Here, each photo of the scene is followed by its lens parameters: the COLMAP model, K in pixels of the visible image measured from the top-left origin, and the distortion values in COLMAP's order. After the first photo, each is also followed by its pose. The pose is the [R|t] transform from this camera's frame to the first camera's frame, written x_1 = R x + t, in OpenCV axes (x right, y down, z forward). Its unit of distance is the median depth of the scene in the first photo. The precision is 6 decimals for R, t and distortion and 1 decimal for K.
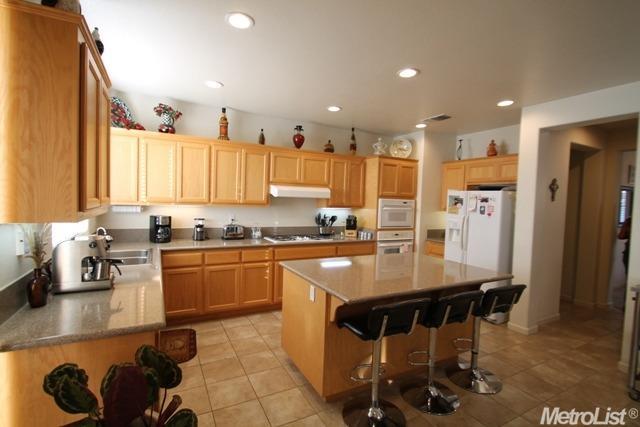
lens RADIAL K [[302.3, 0, 310.2], [0, 302.3, 215.9], [0, 0, 1]] dist [-0.002715, -0.003280]
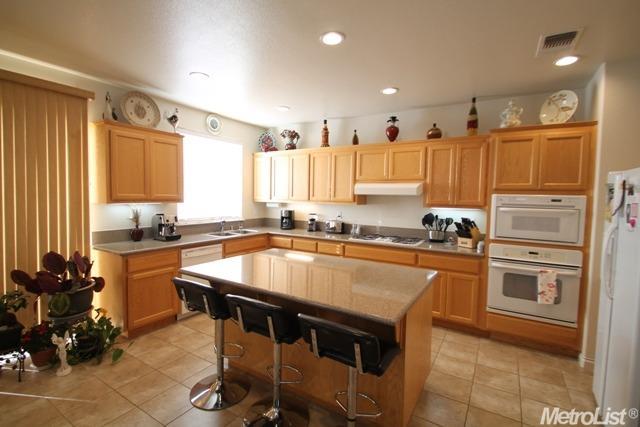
lens RADIAL K [[302.3, 0, 317.0], [0, 302.3, 211.9], [0, 0, 1]] dist [-0.002715, -0.003280]
pose [[0.504502, 0.024480, -0.863063, 0.642252], [-0.050076, 0.998745, -0.000943, 0.002206], [0.861957, 0.043694, 0.505095, 0.349733]]
